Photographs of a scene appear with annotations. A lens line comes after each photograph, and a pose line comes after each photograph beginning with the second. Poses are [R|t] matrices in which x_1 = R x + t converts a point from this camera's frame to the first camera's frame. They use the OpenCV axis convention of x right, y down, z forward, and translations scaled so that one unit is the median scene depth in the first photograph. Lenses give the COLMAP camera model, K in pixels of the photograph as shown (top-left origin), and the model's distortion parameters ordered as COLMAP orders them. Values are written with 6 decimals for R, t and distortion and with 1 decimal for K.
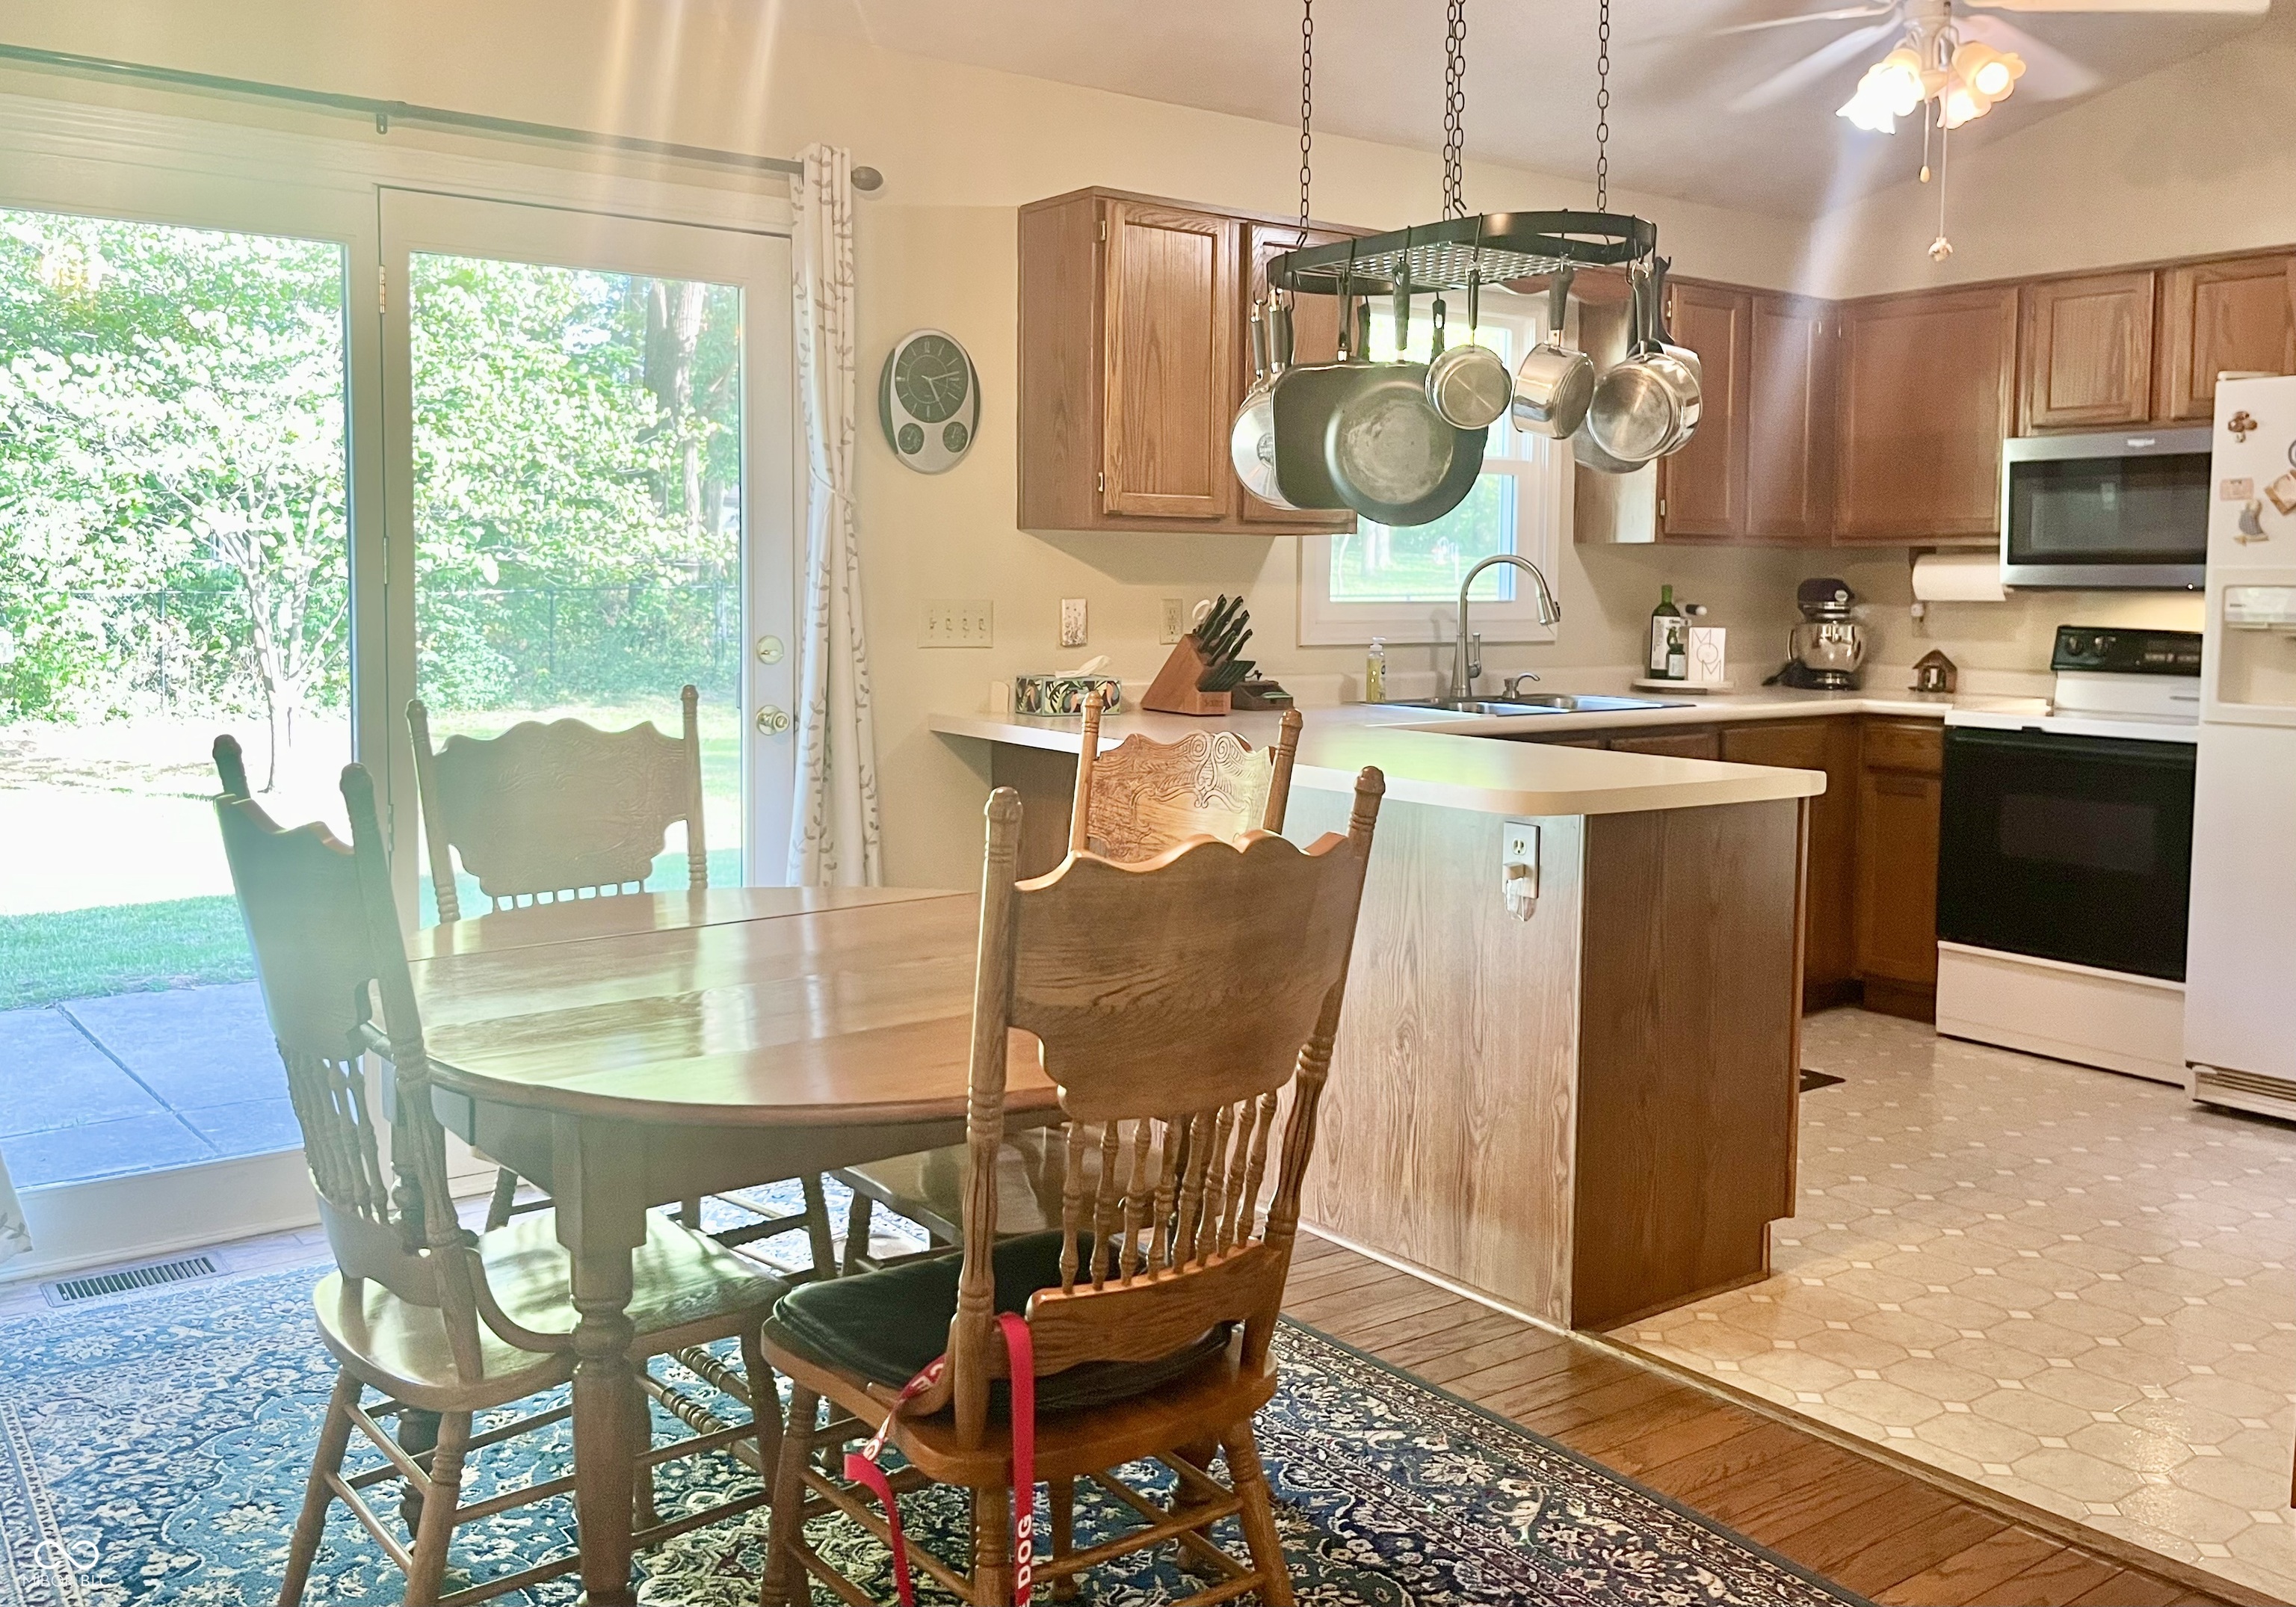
lens RADIAL K [[1968.0, 0, 1049.1], [0, 1968.0, 697.4], [0, 0, 1]] dist [-0.009930, -0.010913]
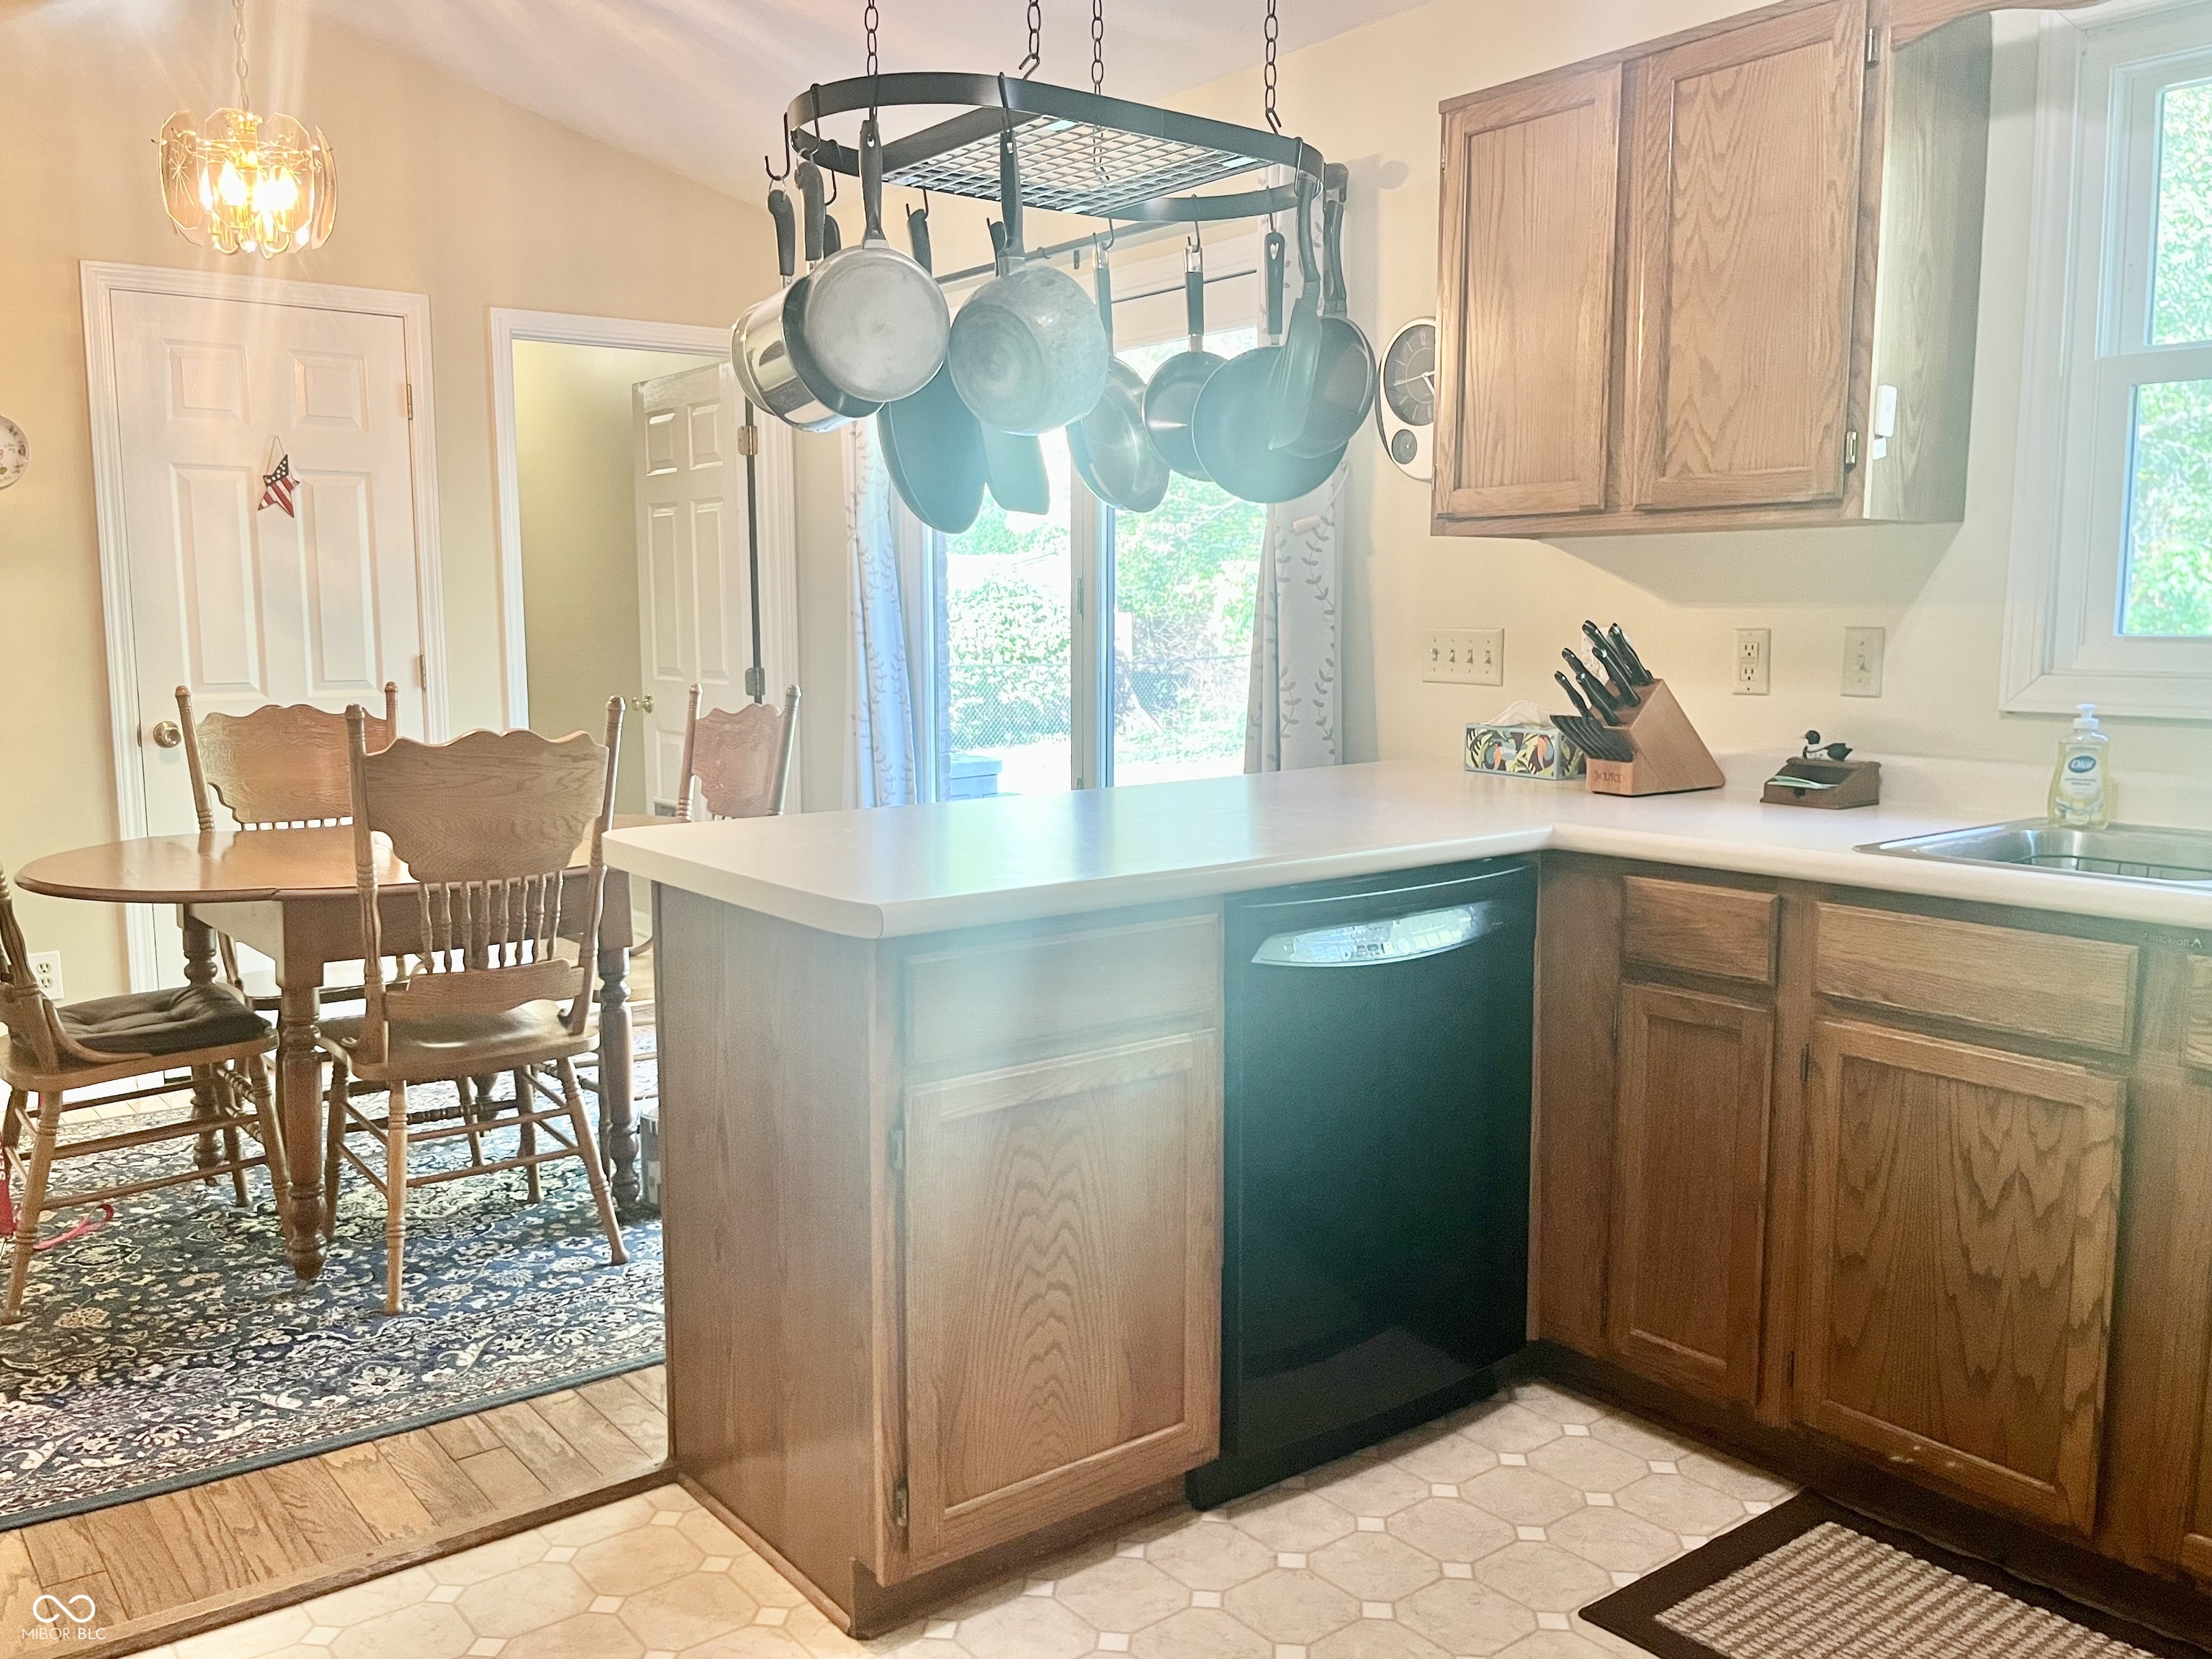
lens RADIAL K [[1787.1, 0, 1105.2], [0, 1787.1, 833.9], [0, 0, 1]] dist [0.053797, -0.060336]
pose [[0.052135, 0.120676, -0.991322, 1.160724], [-0.060841, 0.991212, 0.117462, -0.067408], [0.996785, 0.054190, 0.059018, 1.263189]]
